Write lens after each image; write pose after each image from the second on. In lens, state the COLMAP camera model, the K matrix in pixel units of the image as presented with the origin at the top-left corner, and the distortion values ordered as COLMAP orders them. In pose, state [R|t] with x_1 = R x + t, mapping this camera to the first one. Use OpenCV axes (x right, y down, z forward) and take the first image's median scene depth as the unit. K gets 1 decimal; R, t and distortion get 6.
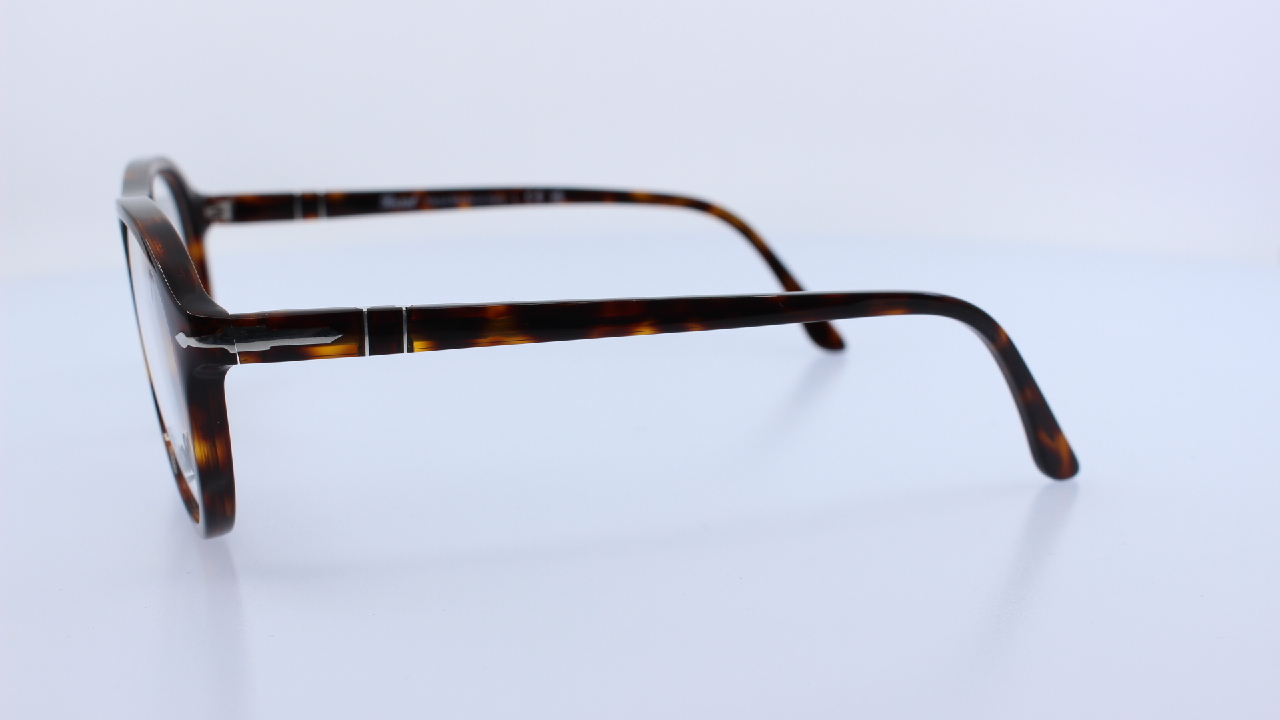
lens RADIAL K [[1662.3, 0, 640.0], [0, 1662.3, 360.0], [0, 0, 1]] dist [-0.136039, 0.017438]
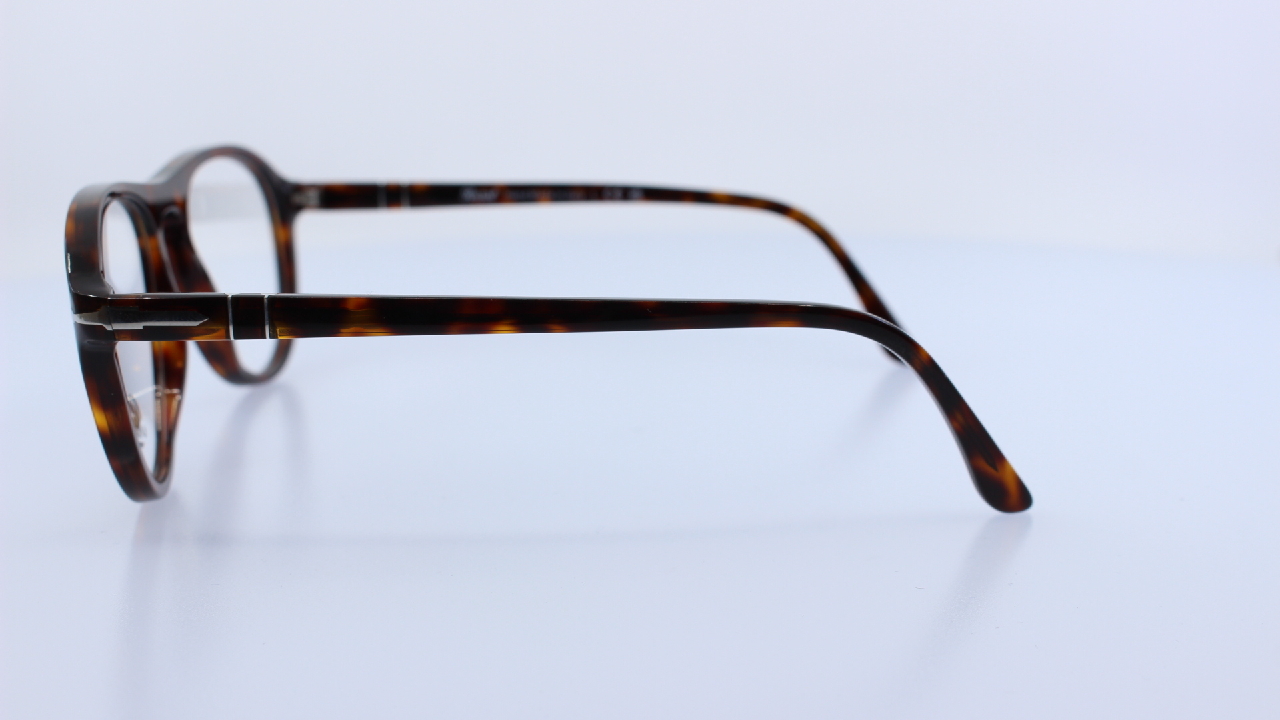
lens RADIAL K [[1662.3, 0, 640.0], [0, 1662.3, 360.0], [0, 0, 1]] dist [-0.136039, 0.017438]
pose [[0.966525, 0.055321, -0.250536, 0.217028], [-0.054680, 0.998458, 0.009523, -0.008473], [0.250677, 0.004495, 0.968060, 0.029519]]
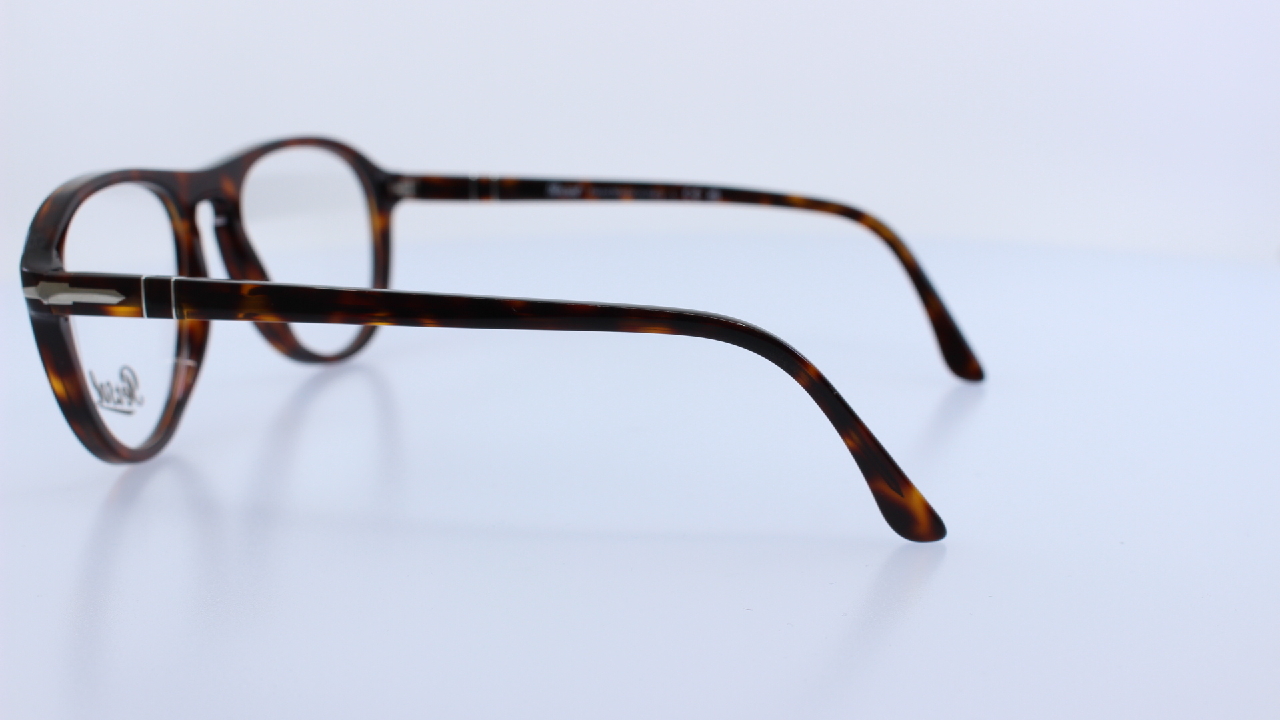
lens RADIAL K [[1662.3, 0, 640.0], [0, 1662.3, 360.0], [0, 0, 1]] dist [-0.136039, 0.017438]
pose [[0.868694, 0.106567, -0.483749, 0.418204], [-0.104366, 0.994038, 0.031564, -0.027747], [0.484229, 0.023068, 0.874637, 0.112826]]
